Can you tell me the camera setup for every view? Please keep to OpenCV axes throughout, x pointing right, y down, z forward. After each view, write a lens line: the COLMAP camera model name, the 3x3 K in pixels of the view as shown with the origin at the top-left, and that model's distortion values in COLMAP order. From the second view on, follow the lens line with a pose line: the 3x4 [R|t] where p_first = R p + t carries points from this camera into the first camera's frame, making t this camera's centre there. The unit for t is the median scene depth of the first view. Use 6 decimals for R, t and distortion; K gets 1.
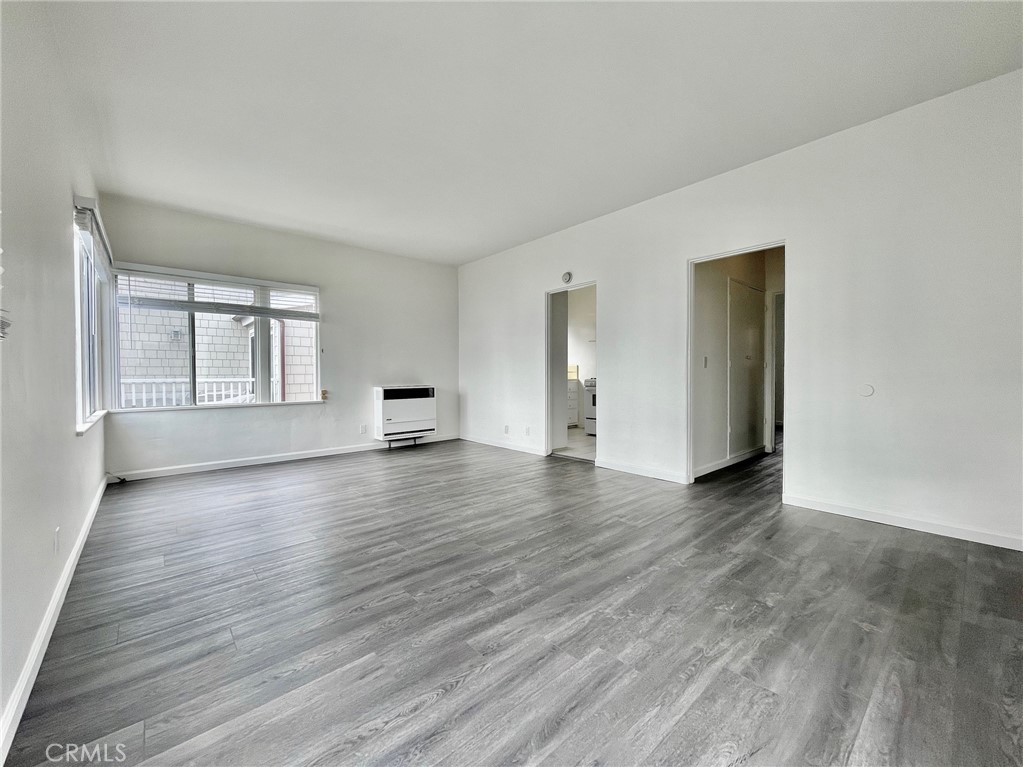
lens RADIAL K [[412.3, 0, 518.2], [0, 412.3, 382.1], [0, 0, 1]] dist [0.000052, -0.000097]
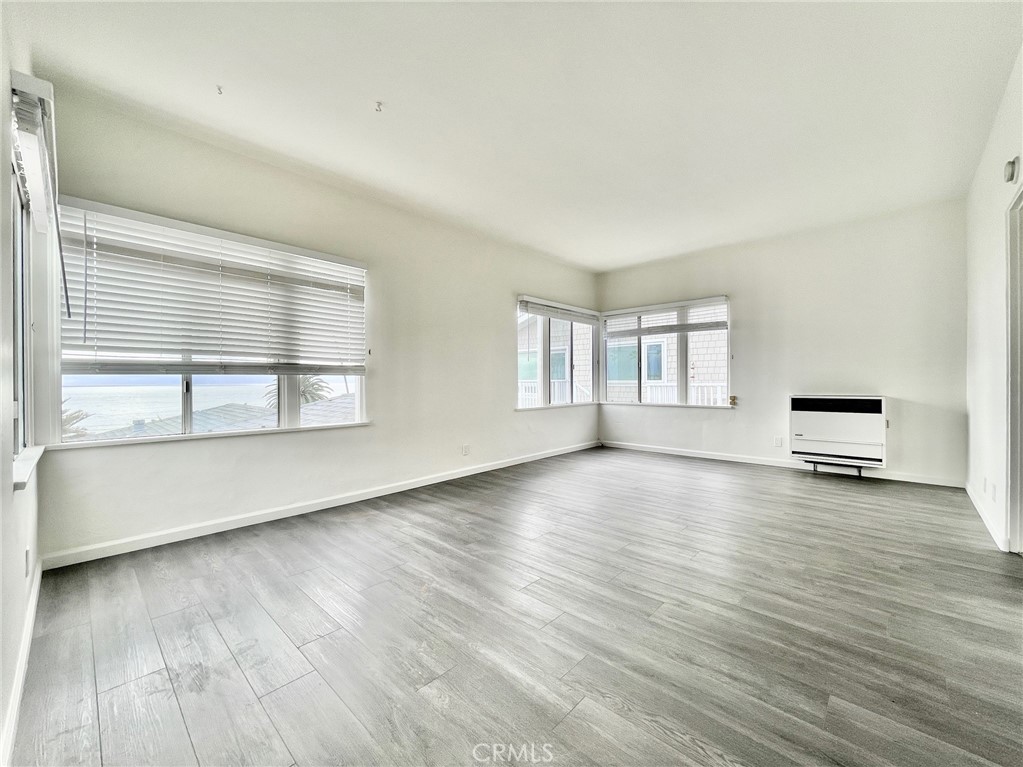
lens RADIAL K [[412.3, 0, 518.2], [0, 412.3, 382.1], [0, 0, 1]] dist [0.000052, -0.000097]
pose [[0.093225, 0.004250, -0.995636, 0.824527], [-0.012261, 0.999920, 0.003120, -0.018753], [0.995570, 0.011917, 0.093270, 0.654663]]
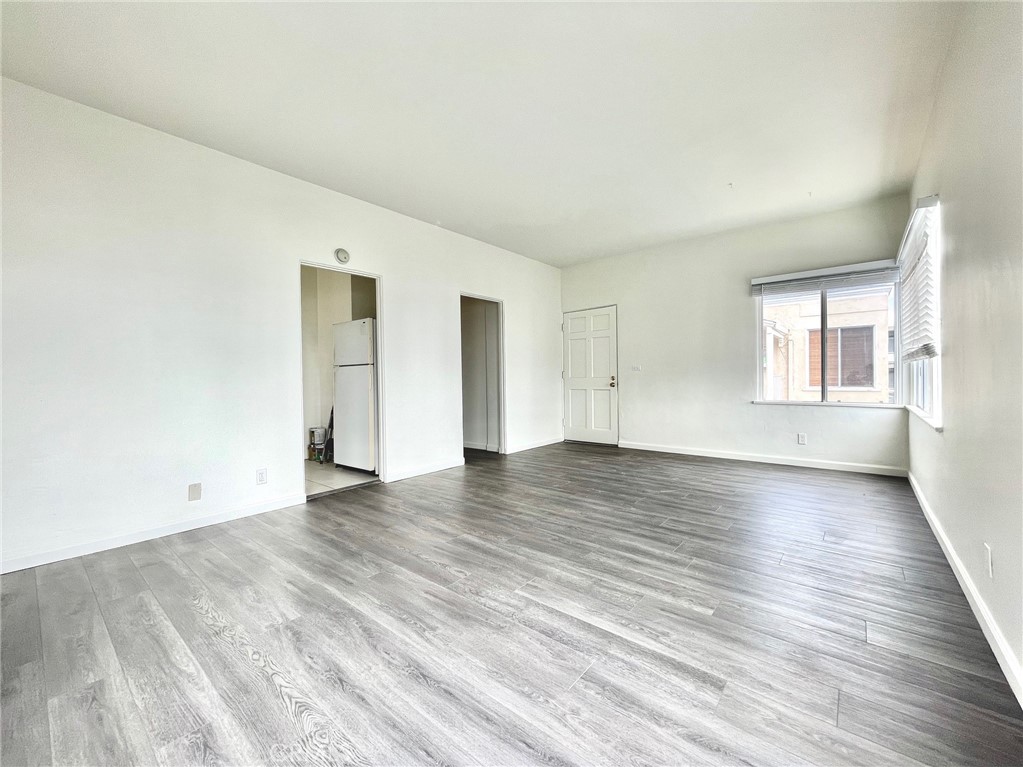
lens RADIAL K [[412.3, 0, 518.2], [0, 412.3, 382.1], [0, 0, 1]] dist [0.000052, -0.000097]
pose [[-0.154704, -0.003979, 0.987953, -1.105717], [0.035769, 0.999314, 0.009626, -0.018762], [-0.987313, 0.036827, -0.154455, 1.271083]]
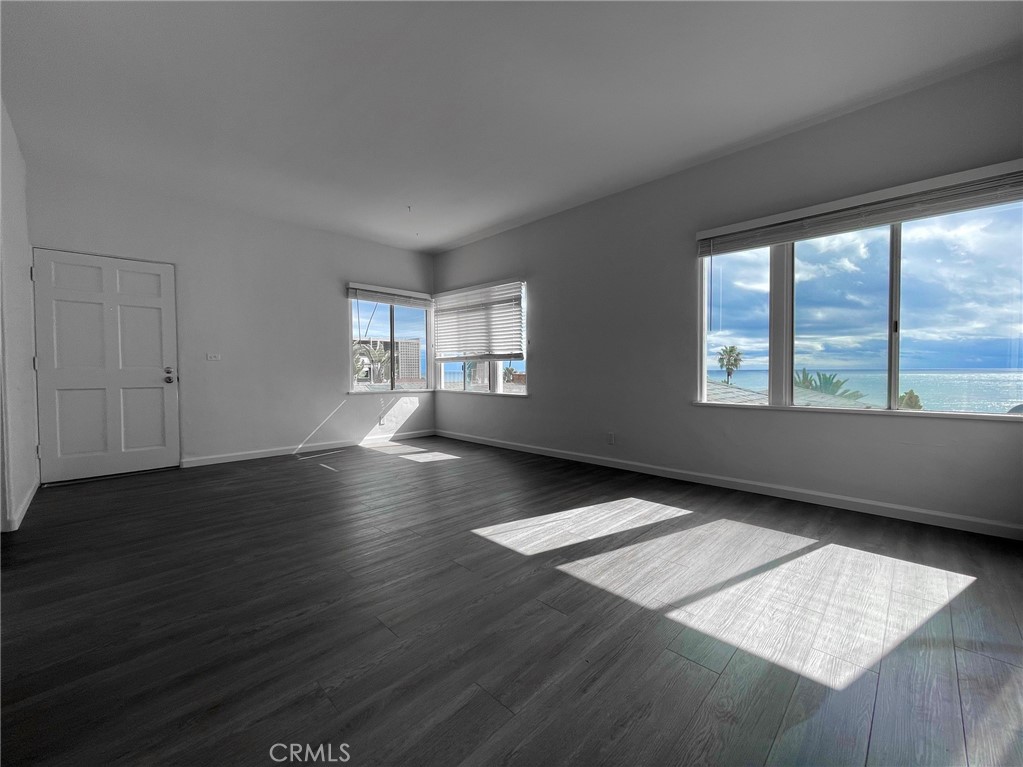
lens RADIAL K [[412.3, 0, 518.2], [0, 412.3, 382.1], [0, 0, 1]] dist [0.000052, -0.000097]
pose [[-0.997587, 0.009865, -0.068719, -0.285621], [0.006646, 0.998877, 0.046911, -0.019540], [0.069105, 0.046341, -0.996533, 1.938585]]
